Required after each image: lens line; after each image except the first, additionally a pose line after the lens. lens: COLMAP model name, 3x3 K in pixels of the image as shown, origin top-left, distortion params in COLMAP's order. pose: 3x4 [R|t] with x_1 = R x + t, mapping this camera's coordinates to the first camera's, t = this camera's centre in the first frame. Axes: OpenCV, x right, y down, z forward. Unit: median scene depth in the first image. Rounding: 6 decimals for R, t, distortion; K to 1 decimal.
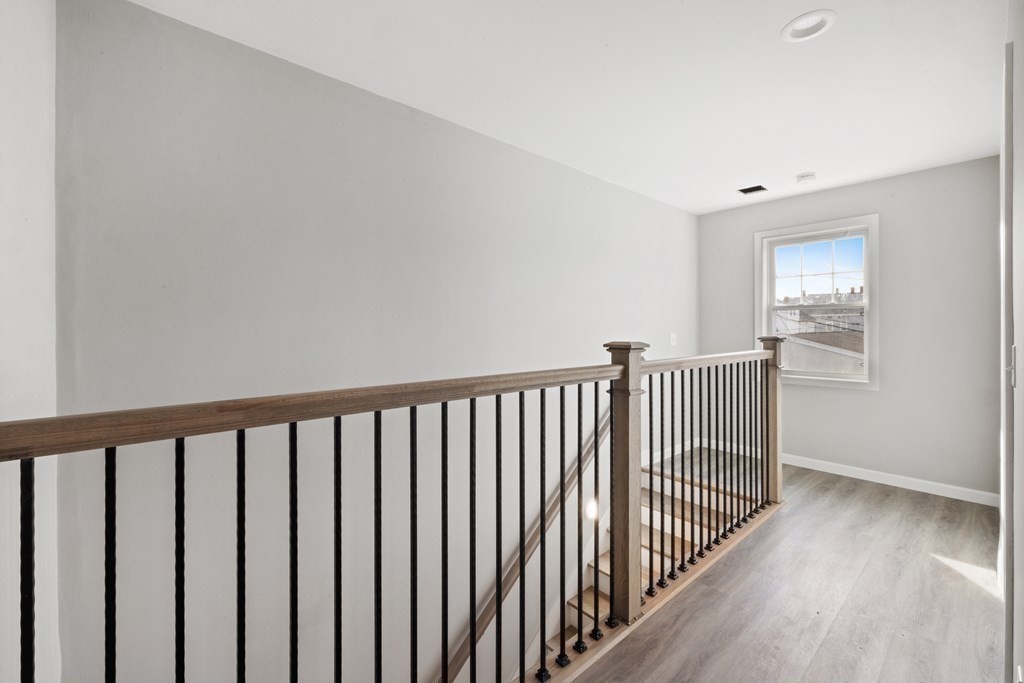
lens RADIAL K [[432.7, 0, 510.2], [0, 432.7, 330.6], [0, 0, 1]] dist [-0.000166, 0.000047]
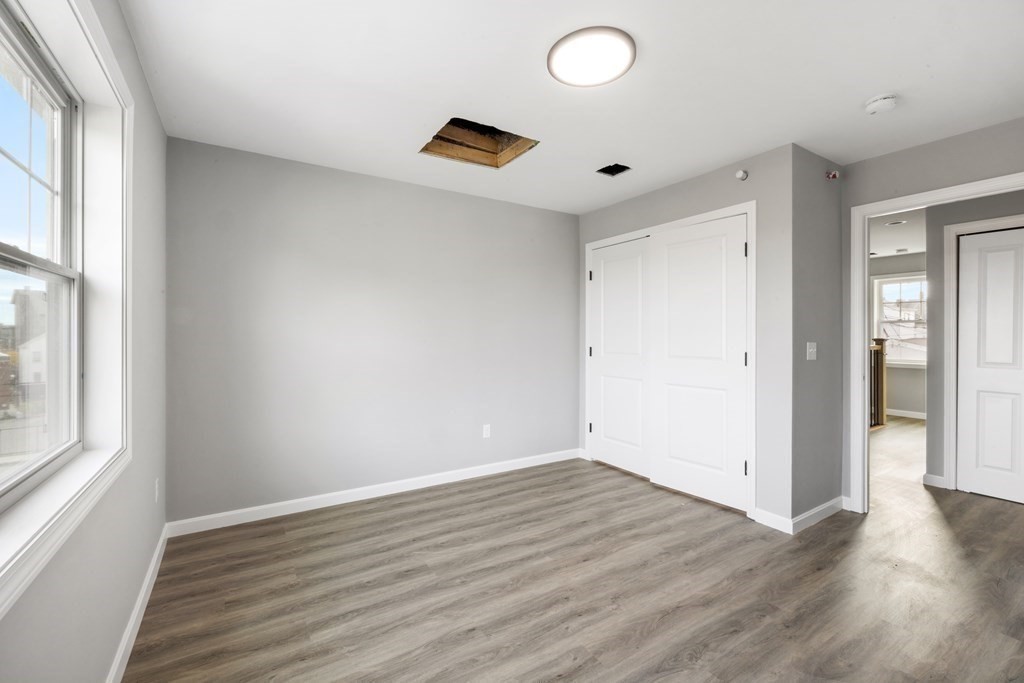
lens RADIAL K [[432.7, 0, 510.2], [0, 432.7, 330.6], [0, 0, 1]] dist [-0.000166, 0.000047]
pose [[0.986331, 0.006594, -0.164647, -0.739366], [-0.007435, 0.999962, -0.004491, -0.002022], [0.164611, 0.005654, 0.986342, -1.232173]]
